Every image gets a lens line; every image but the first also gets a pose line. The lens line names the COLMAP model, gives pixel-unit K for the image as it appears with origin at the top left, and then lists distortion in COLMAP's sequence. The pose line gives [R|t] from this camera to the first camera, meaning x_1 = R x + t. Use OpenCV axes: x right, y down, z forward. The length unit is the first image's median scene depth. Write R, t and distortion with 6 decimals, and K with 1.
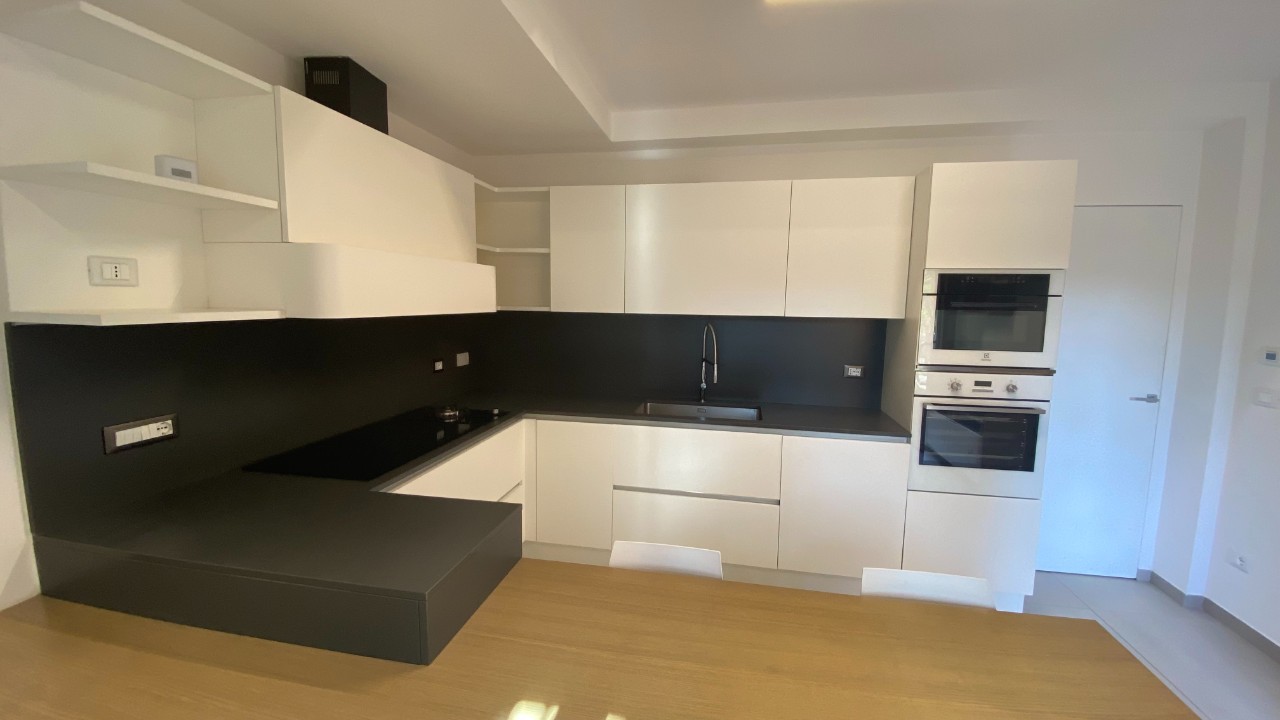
lens RADIAL K [[518.1, 0, 643.2], [0, 518.1, 357.1], [0, 0, 1]] dist [0.038611, -0.030440]
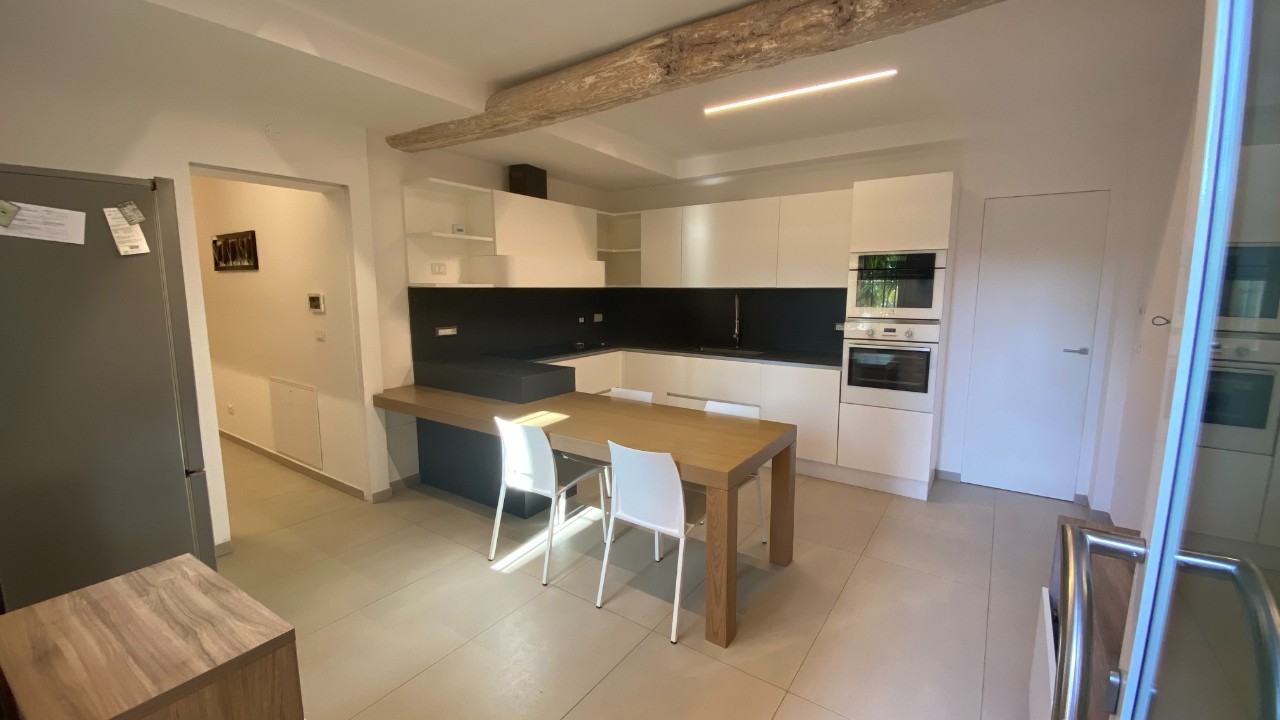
lens RADIAL K [[518.1, 0, 643.2], [0, 518.1, 357.1], [0, 0, 1]] dist [0.038611, -0.030440]
pose [[0.914609, 0.039781, -0.402377, 0.604141], [-0.032225, 0.999154, 0.025533, 0.109217], [0.403052, -0.010386, 0.915118, -0.600765]]
